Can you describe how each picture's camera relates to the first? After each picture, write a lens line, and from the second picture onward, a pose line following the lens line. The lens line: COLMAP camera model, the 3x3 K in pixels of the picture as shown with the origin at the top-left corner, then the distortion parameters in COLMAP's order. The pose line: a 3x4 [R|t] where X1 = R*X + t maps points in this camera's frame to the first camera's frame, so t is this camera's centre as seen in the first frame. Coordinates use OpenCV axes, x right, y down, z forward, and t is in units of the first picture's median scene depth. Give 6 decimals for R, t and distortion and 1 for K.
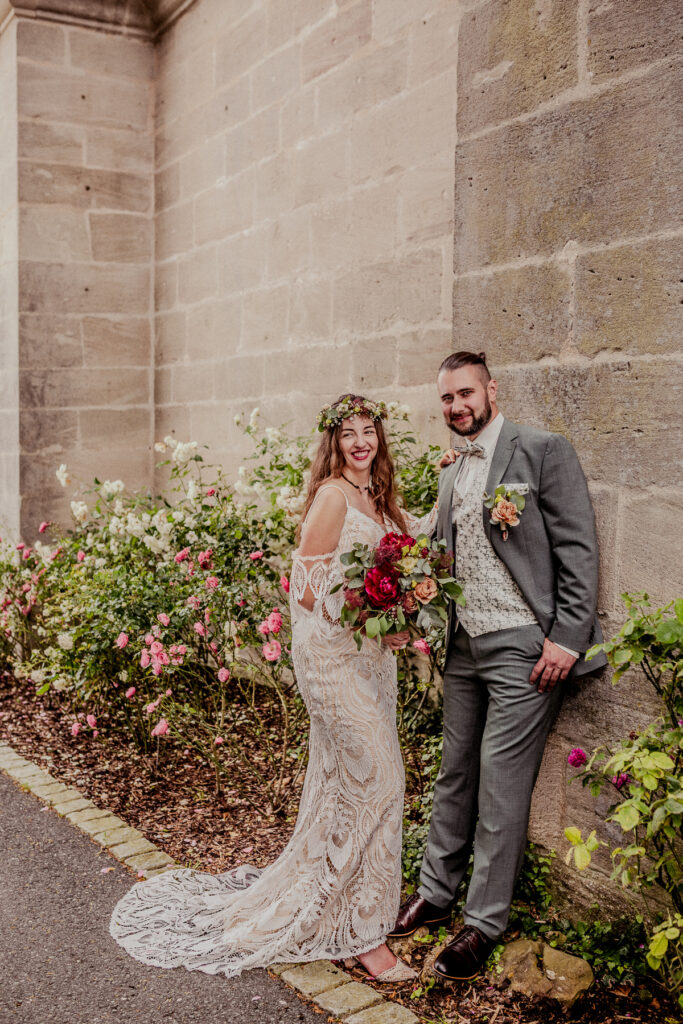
lens RADIAL K [[974.4, 0, 364.5], [0, 974.4, 512.9], [0, 0, 1]] dist [-0.067398, 0.114708]
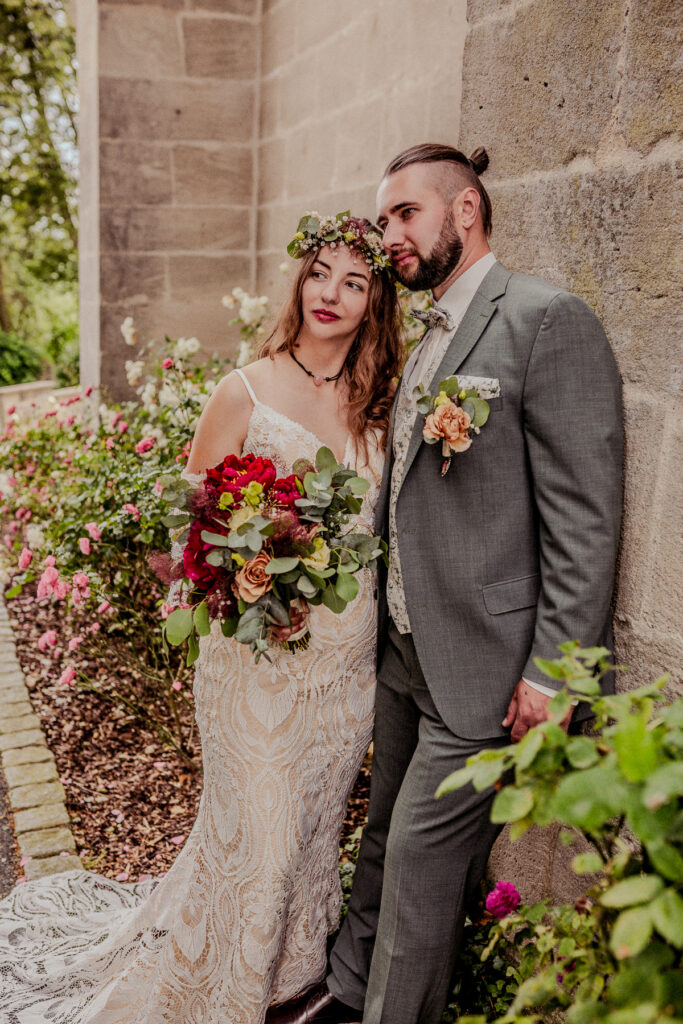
lens RADIAL K [[974.4, 0, 364.5], [0, 974.4, 512.9], [0, 0, 1]] dist [-0.067398, 0.114708]
pose [[0.975263, 0.077542, -0.206999, 0.088678], [-0.047406, 0.988034, 0.146771, -0.014617], [0.215903, -0.133327, 0.967269, 0.179632]]
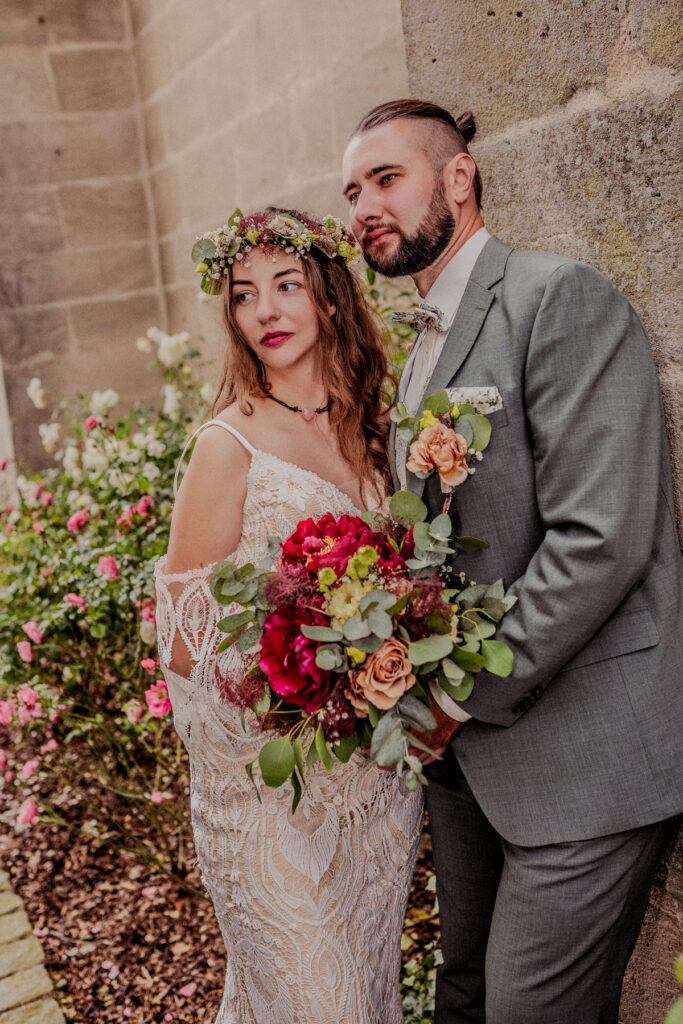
lens RADIAL K [[1010.7, 0, 339.3], [0, 1010.7, 481.8], [0, 0, 1]] dist [-0.059465, 0.083713]
pose [[0.981690, -0.085619, -0.170161, 0.063103], [0.102149, 0.990609, 0.090876, -0.015711], [0.160782, -0.106594, 0.981217, 0.226581]]
